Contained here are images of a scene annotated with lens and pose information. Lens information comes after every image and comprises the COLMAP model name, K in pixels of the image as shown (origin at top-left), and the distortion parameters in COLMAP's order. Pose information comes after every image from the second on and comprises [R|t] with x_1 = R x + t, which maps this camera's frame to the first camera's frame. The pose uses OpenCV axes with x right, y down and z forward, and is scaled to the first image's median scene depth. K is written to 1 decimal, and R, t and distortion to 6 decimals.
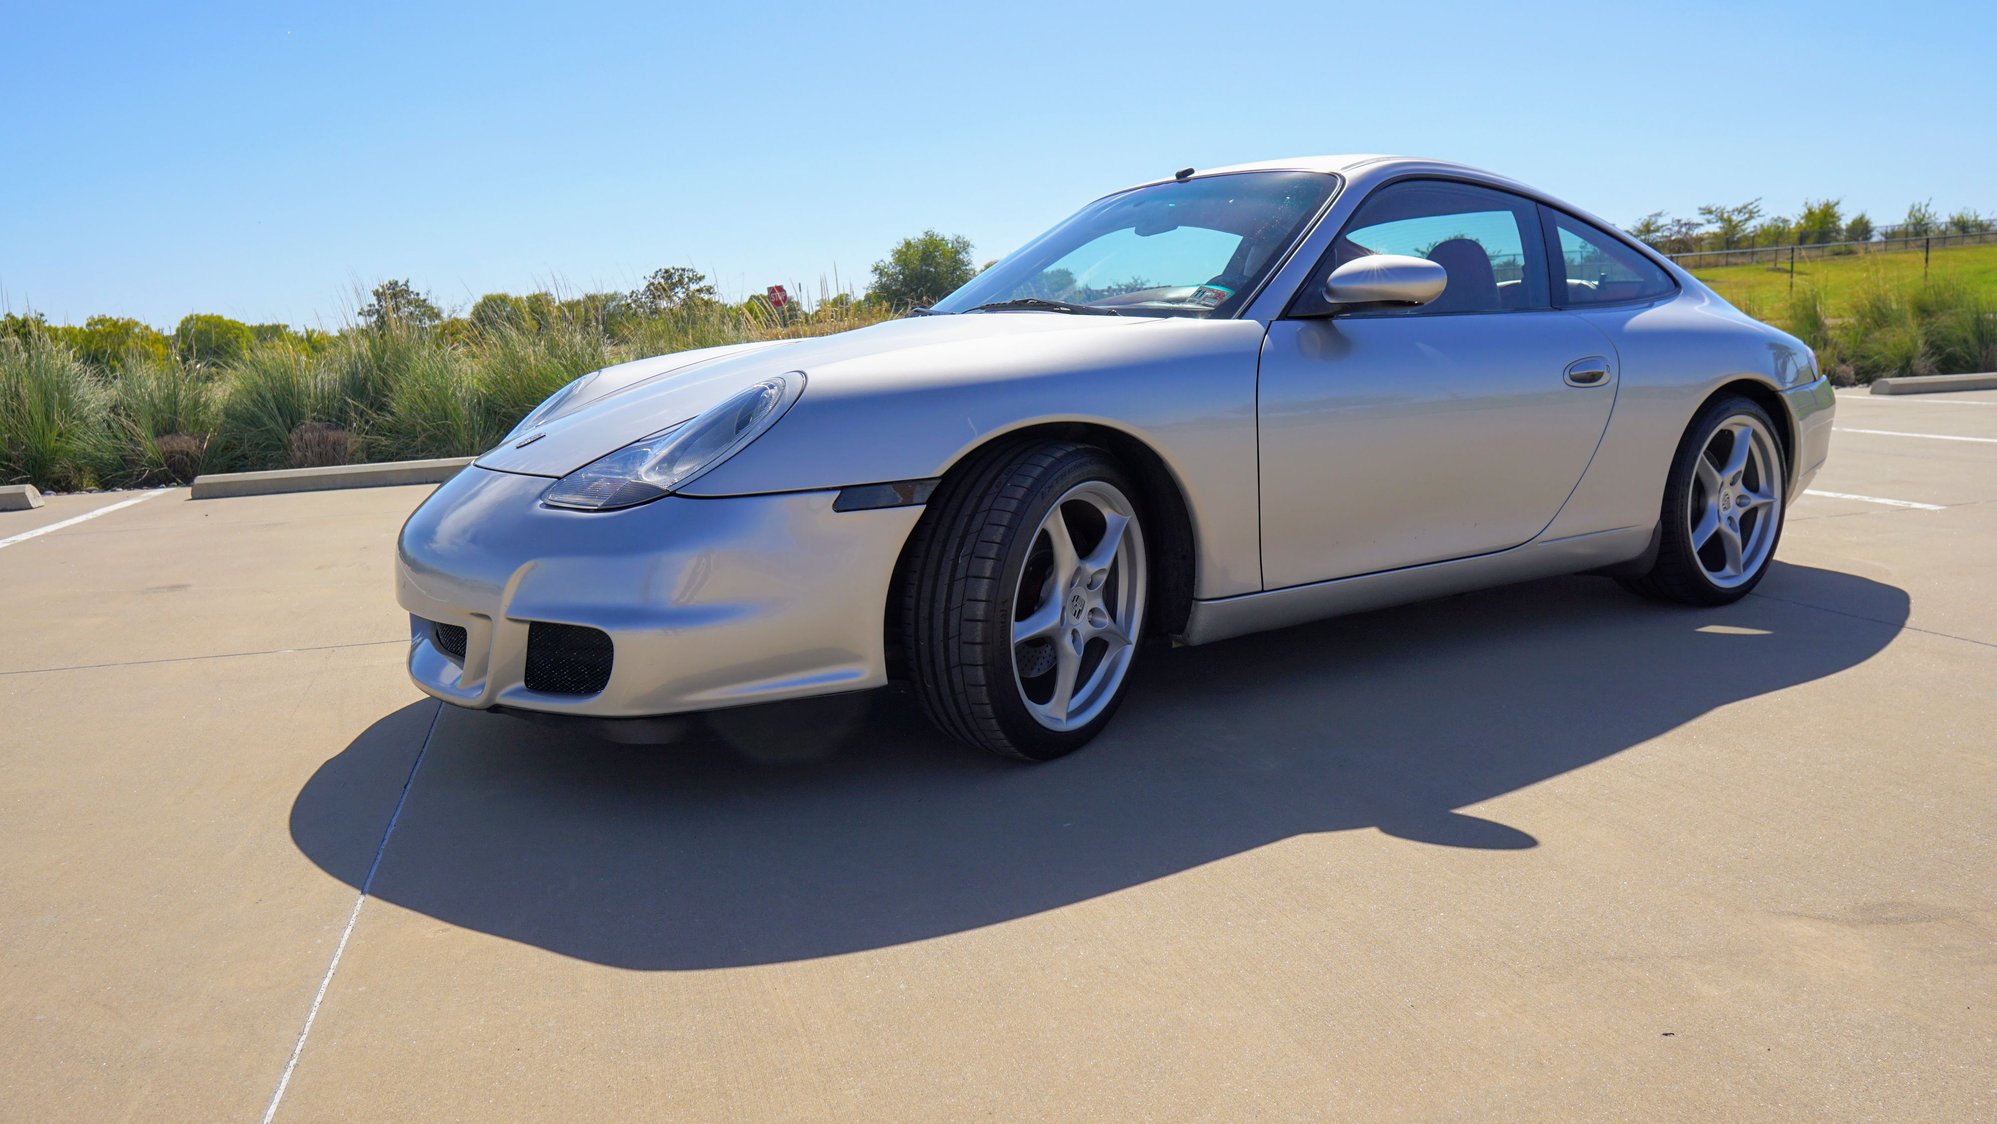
lens RADIAL K [[1404.8, 0, 999.3], [0, 1404.8, 560.5], [0, 0, 1]] dist [-0.108106, 0.071484]
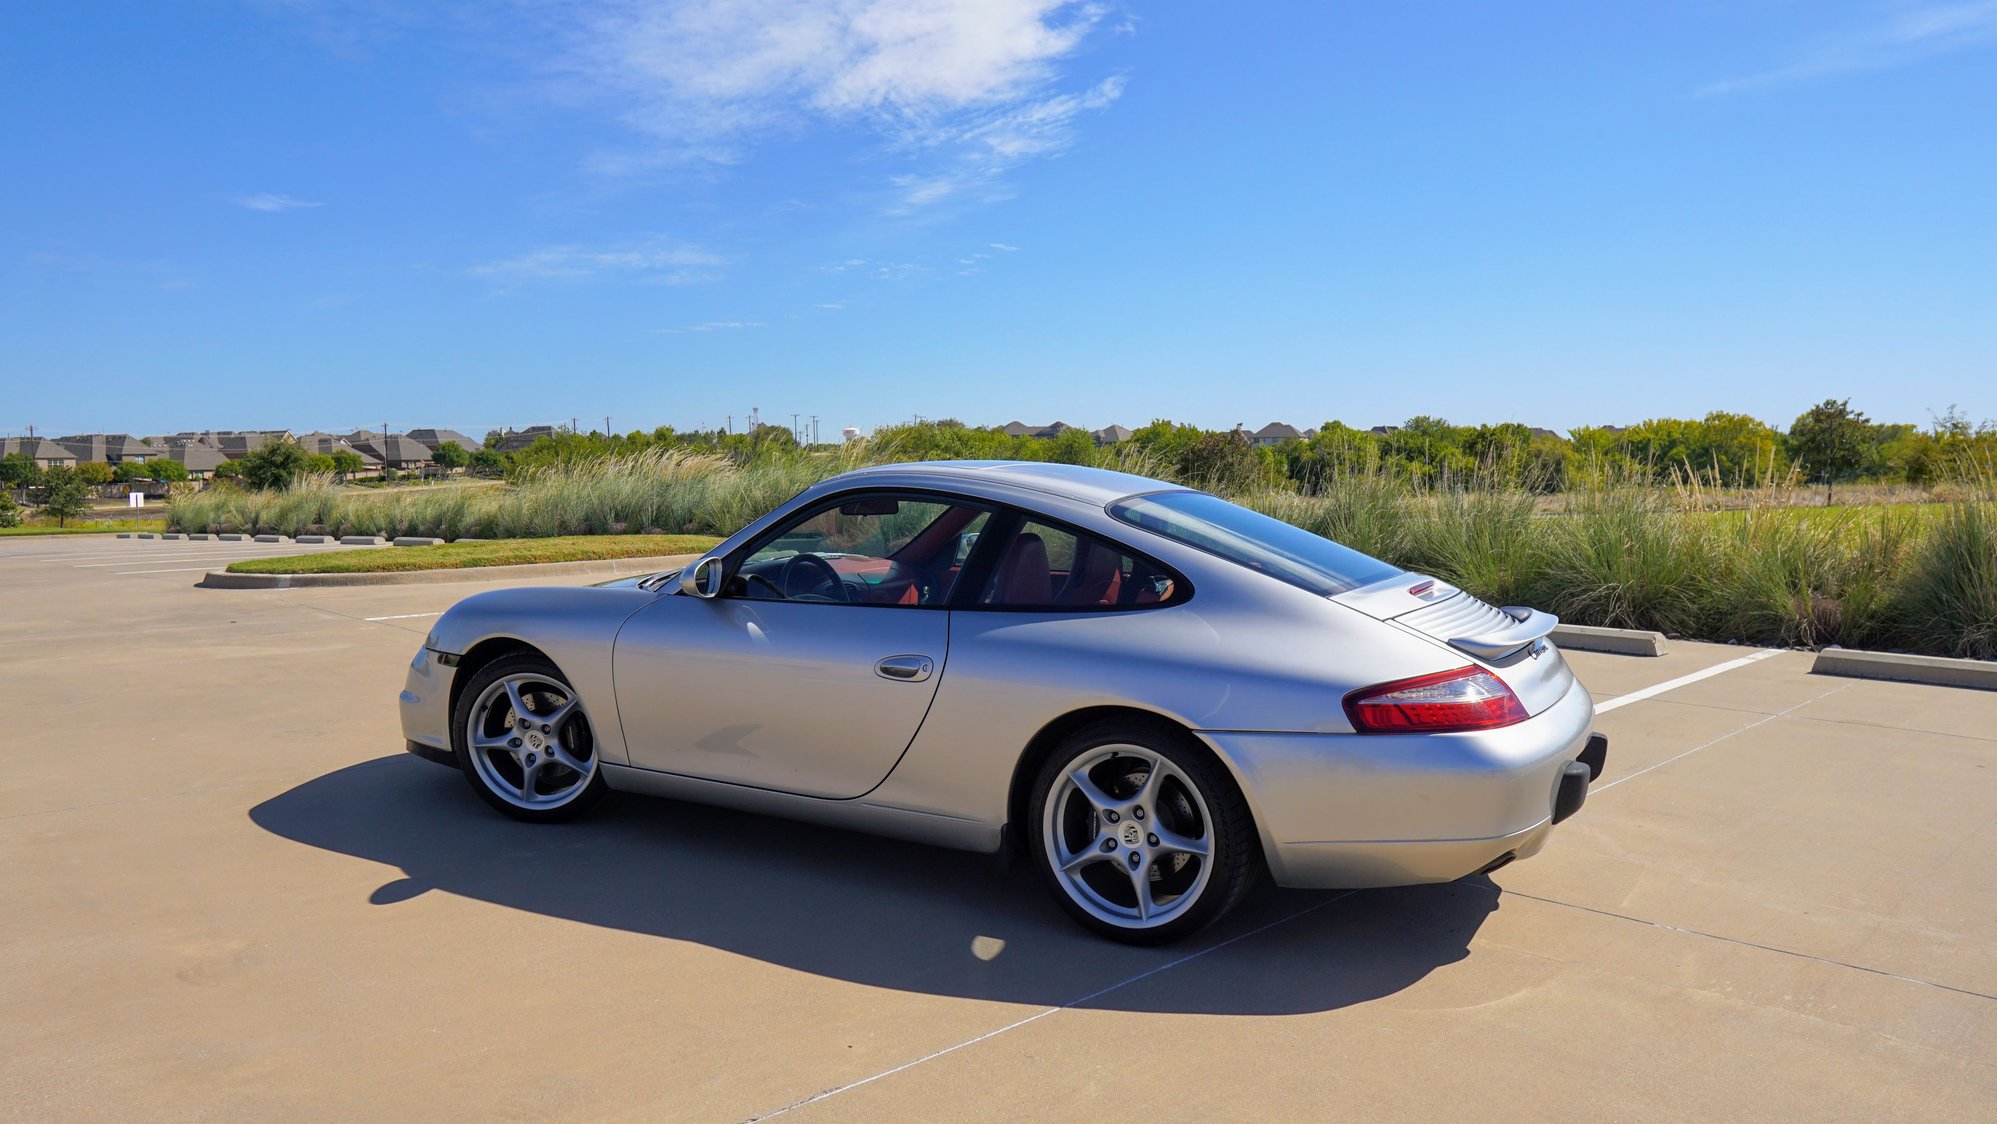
lens RADIAL K [[1404.8, 0, 997.2], [0, 1404.8, 556.5], [0, 0, 1]] dist [-0.108106, 0.071484]
pose [[0.472217, 0.100487, -0.875736, 0.110366], [-0.162704, 0.986347, 0.025445, -0.020220], [0.866336, 0.130471, 0.482120, 0.037662]]
